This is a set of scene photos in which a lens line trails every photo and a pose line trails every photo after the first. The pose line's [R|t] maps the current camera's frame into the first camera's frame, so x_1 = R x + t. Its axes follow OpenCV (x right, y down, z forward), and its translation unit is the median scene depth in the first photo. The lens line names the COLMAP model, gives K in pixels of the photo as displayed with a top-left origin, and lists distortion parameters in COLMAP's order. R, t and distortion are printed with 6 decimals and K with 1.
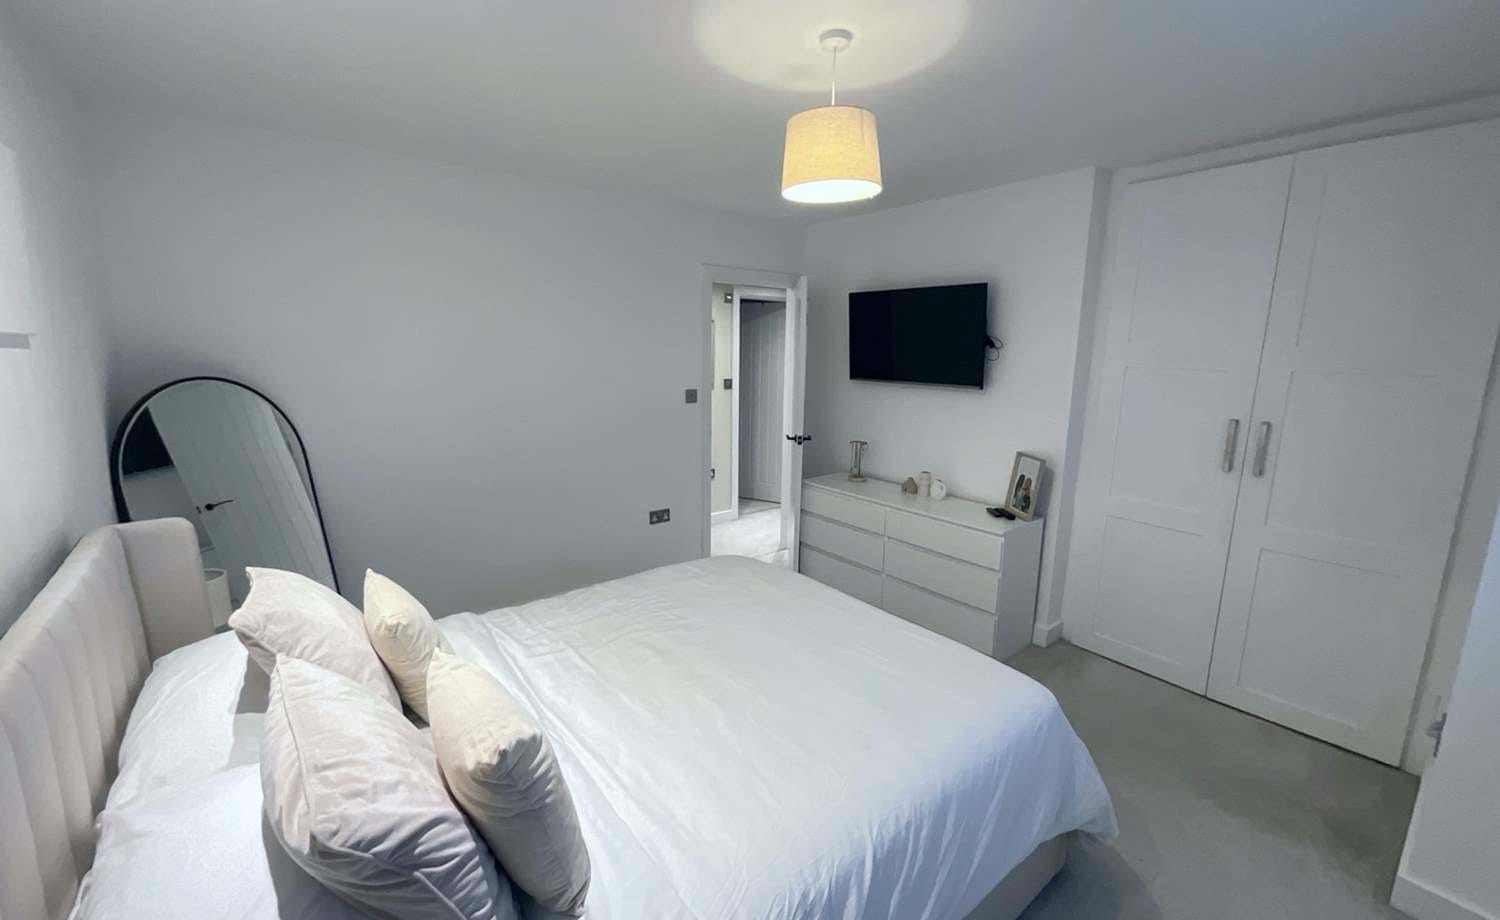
lens RADIAL K [[608.8, 0, 750.0], [0, 608.8, 460.0], [0, 0, 1]] dist [0.000317, 0.000593]
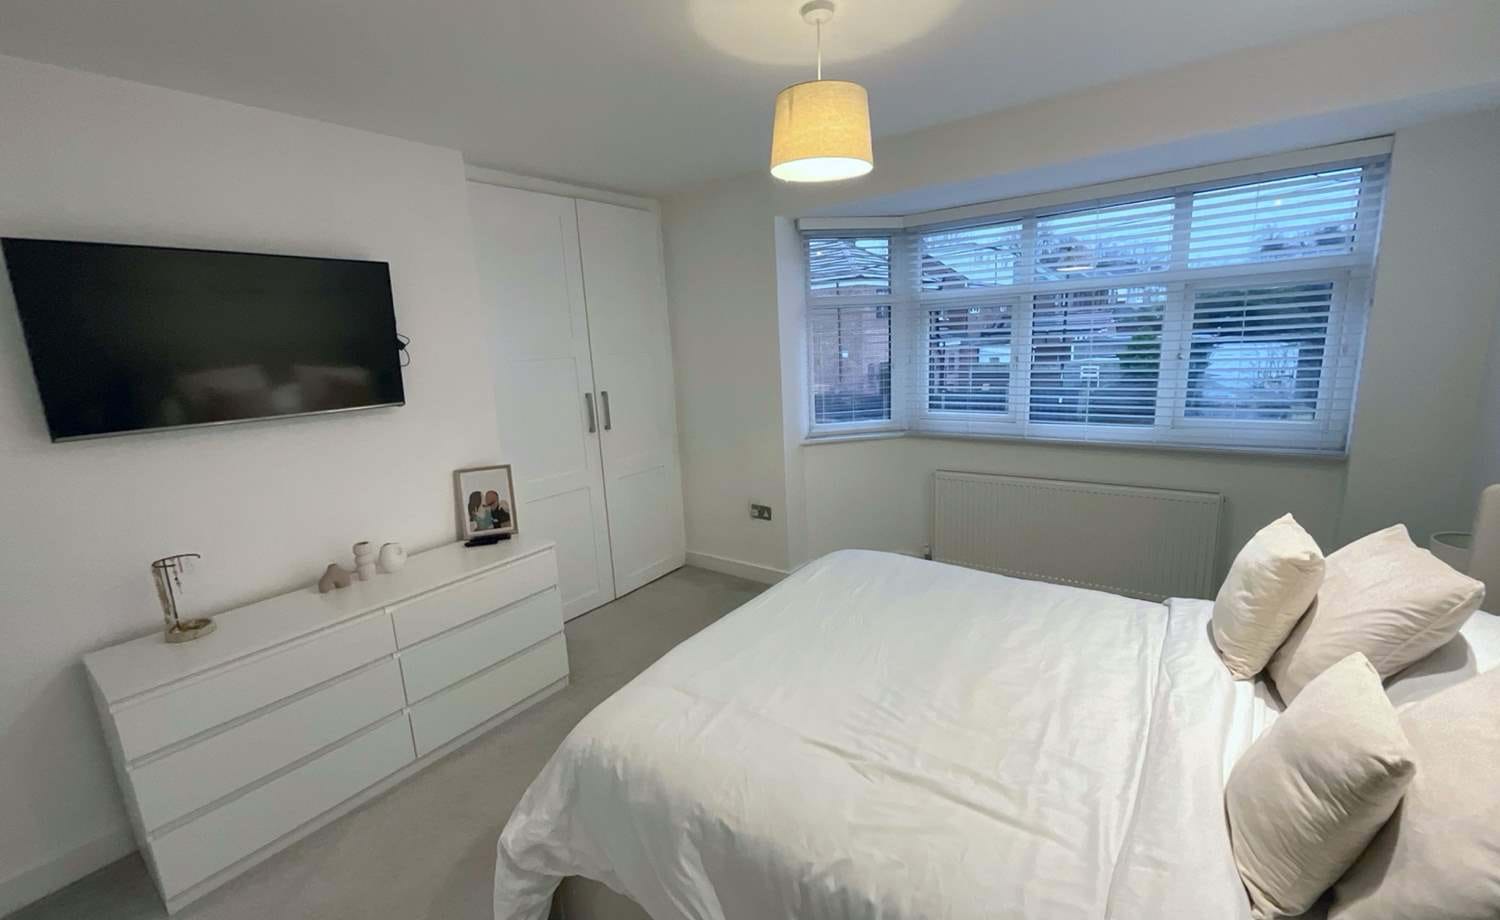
lens RADIAL K [[608.8, 0, 750.0], [0, 608.8, 460.0], [0, 0, 1]] dist [0.000317, 0.000593]
pose [[-0.268490, -0.192337, 0.943885, -0.480878], [0.220497, 0.941577, 0.254587, -0.157364], [-0.937707, 0.276478, -0.210394, 0.819003]]
